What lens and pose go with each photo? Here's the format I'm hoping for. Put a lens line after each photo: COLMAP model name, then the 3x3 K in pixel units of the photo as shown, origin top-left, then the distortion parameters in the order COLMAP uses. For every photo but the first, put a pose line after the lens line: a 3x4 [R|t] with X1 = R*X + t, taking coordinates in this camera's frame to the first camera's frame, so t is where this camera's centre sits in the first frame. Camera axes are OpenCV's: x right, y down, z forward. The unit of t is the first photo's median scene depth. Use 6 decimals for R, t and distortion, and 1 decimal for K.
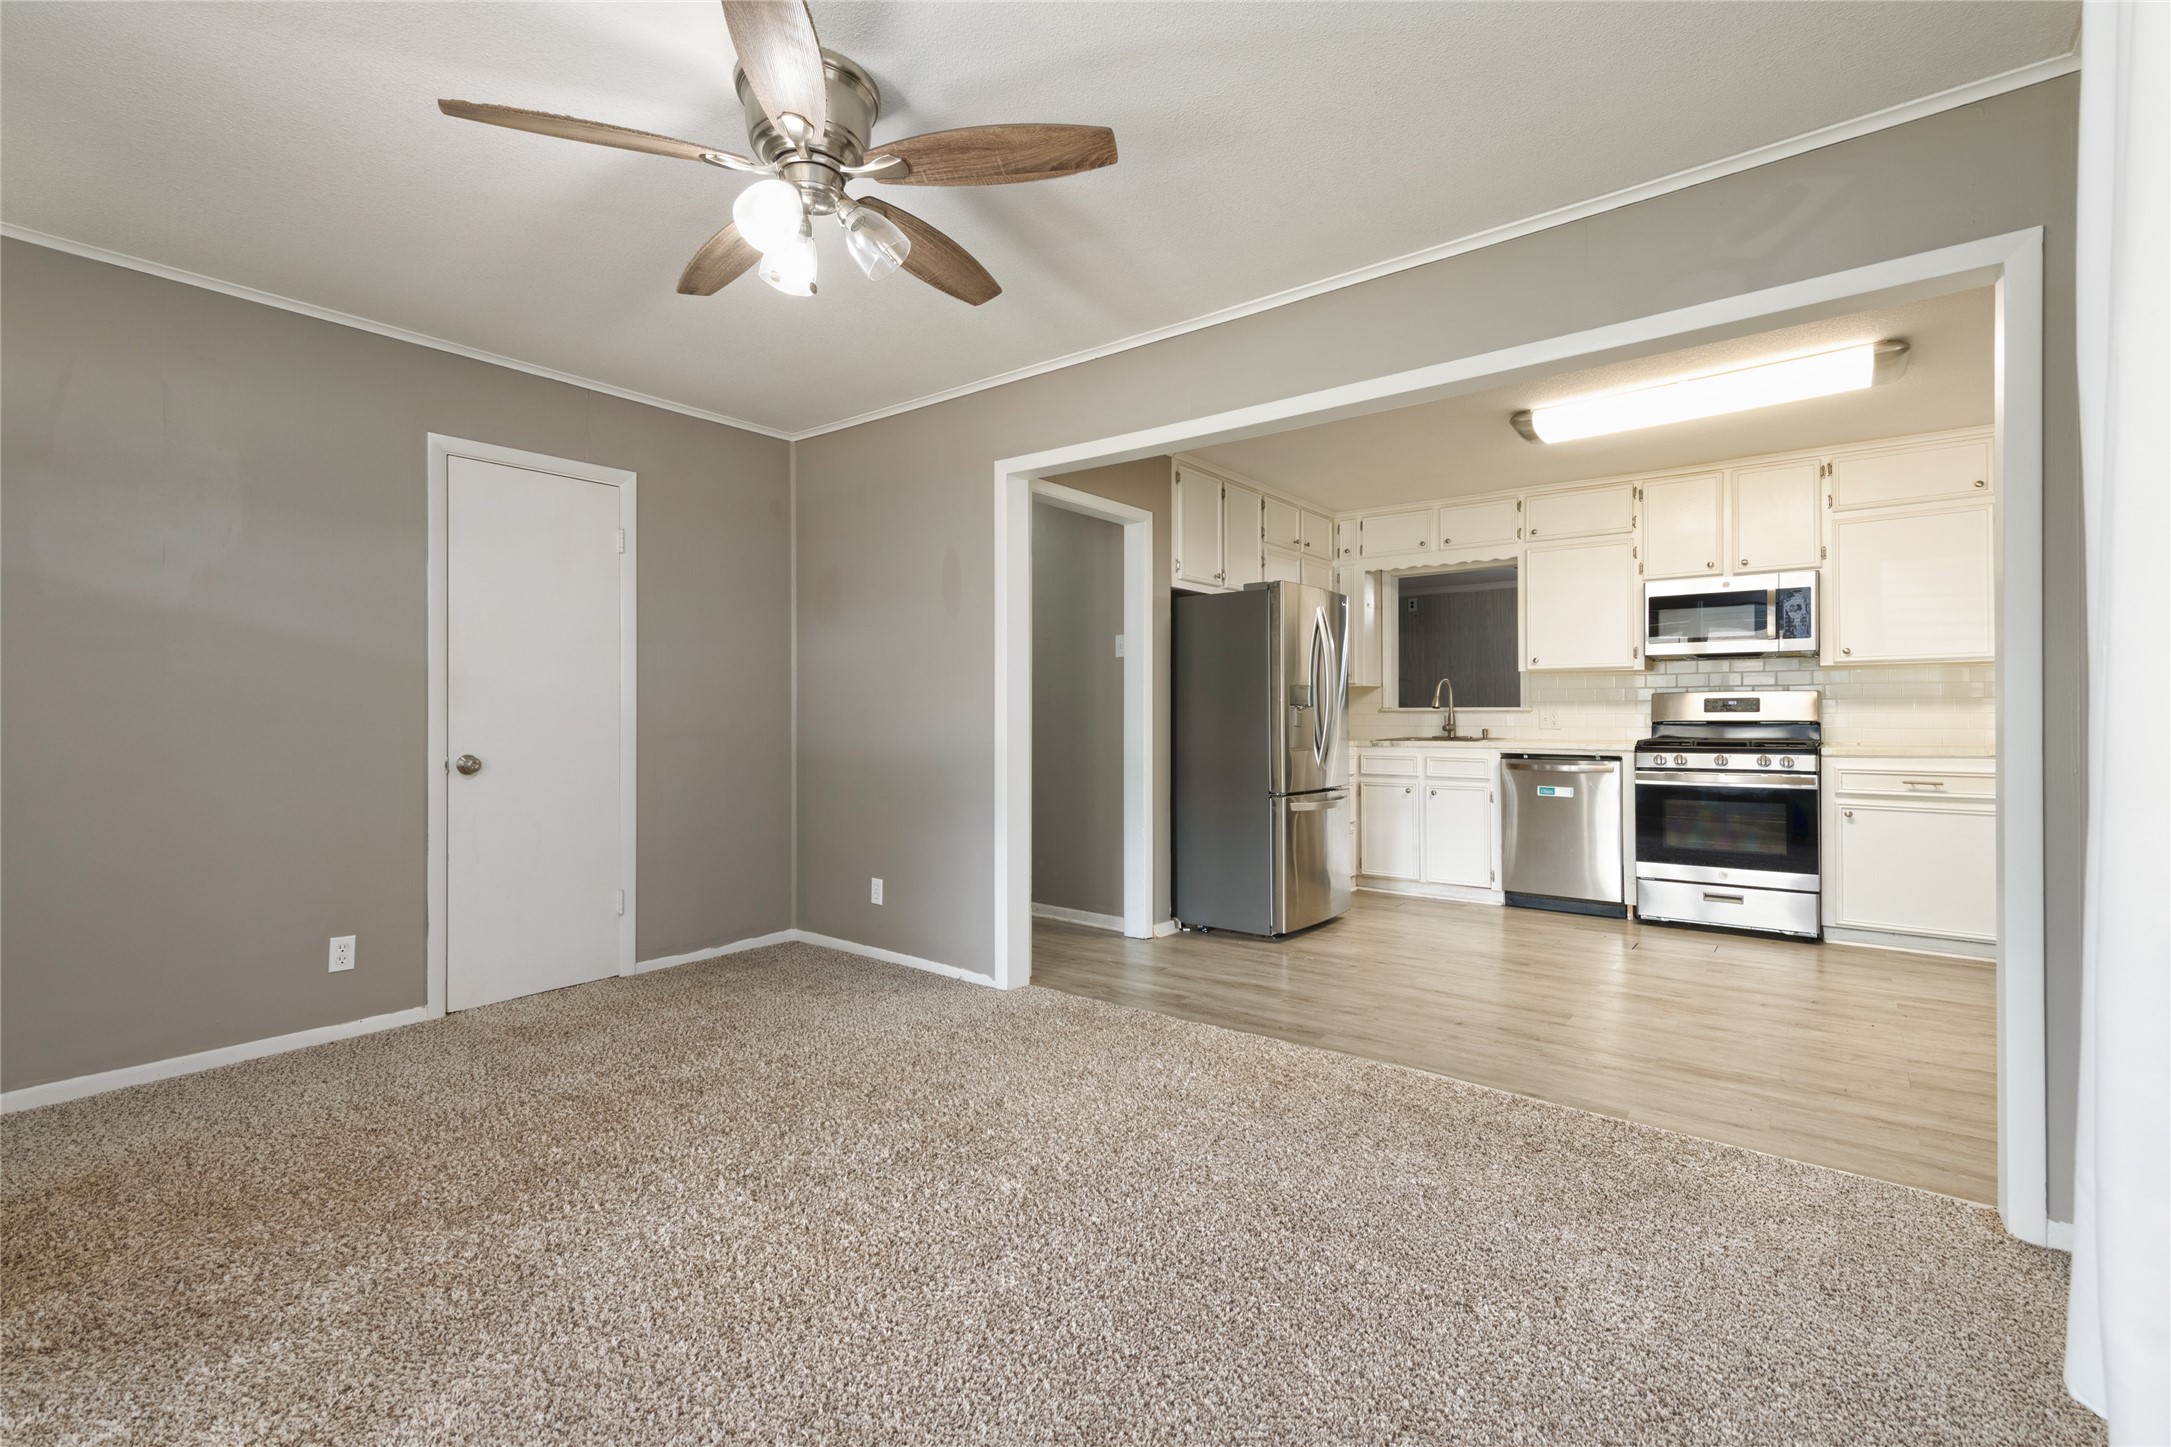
lens RADIAL K [[959.7, 0, 1117.3], [0, 959.7, 709.8], [0, 0, 1]] dist [0.019983, -0.005772]
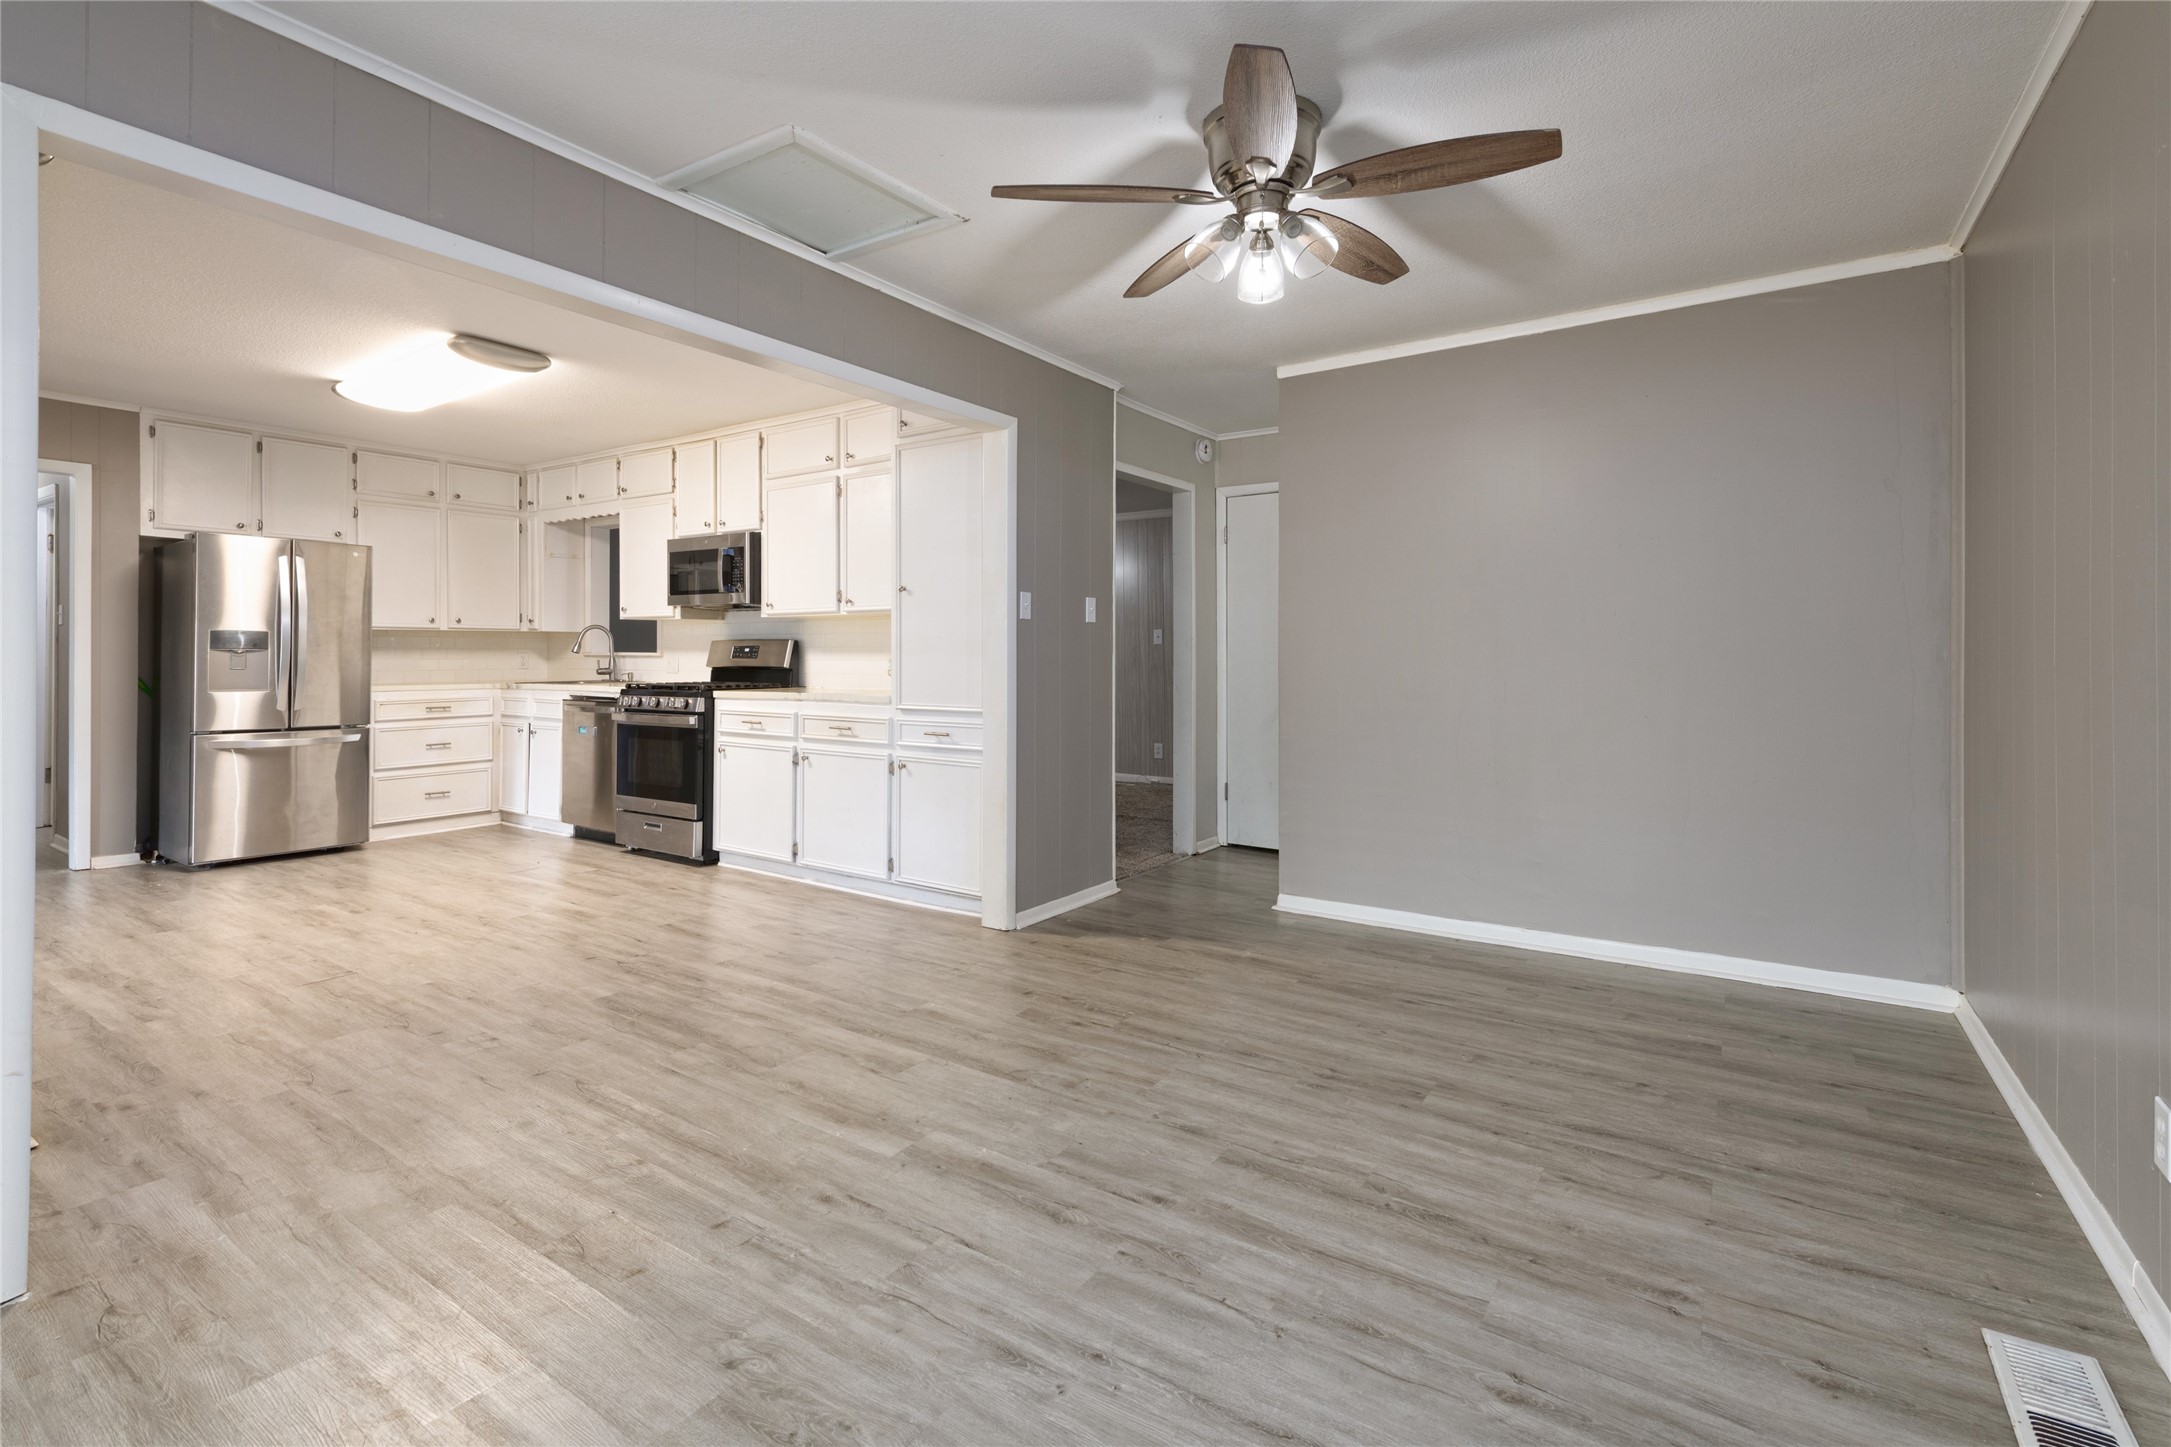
lens RADIAL K [[959.7, 0, 1097.1], [0, 959.7, 655.5], [0, 0, 1]] dist [0.019983, -0.005772]
pose [[0.999063, 0.007568, 0.042607, 1.444588], [-0.007515, 0.999971, -0.001402, -0.003584], [-0.042617, 0.001081, 0.999091, -0.154804]]
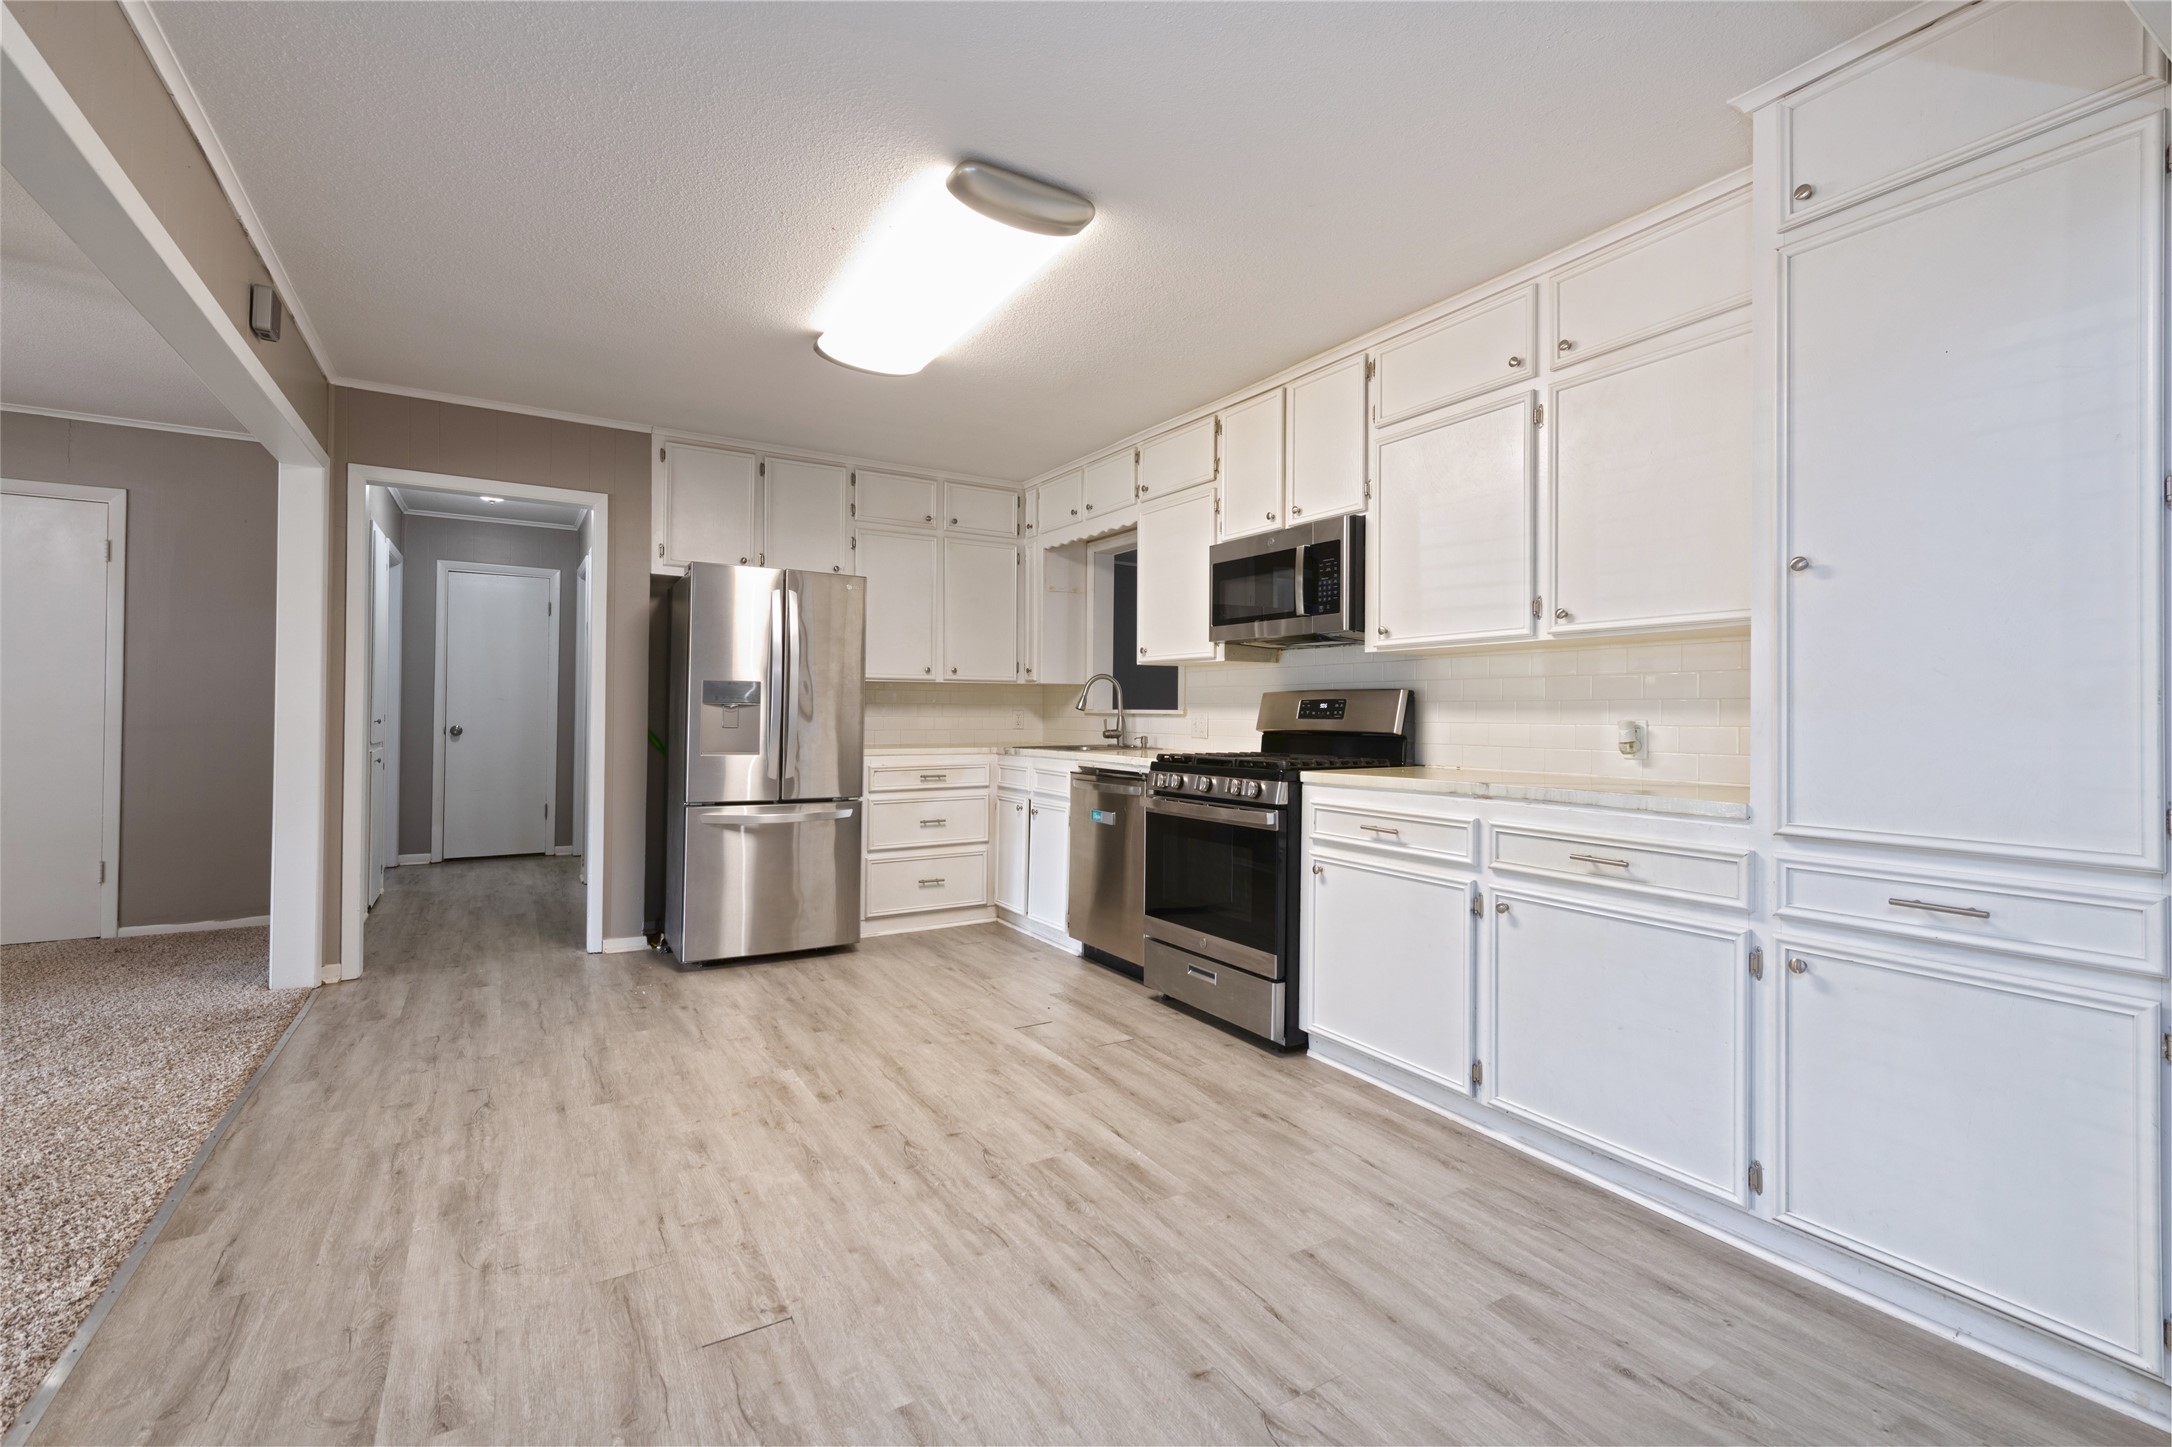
lens RADIAL K [[960.1, 0, 1115.8], [0, 960.1, 700.3], [0, 0, 1]] dist [0.019983, -0.005772]
pose [[0.932036, 0.007215, -0.362294, 1.100916], [-0.012757, 0.999835, -0.012908, -0.000319], [0.362141, 0.016653, 0.931975, 0.407396]]
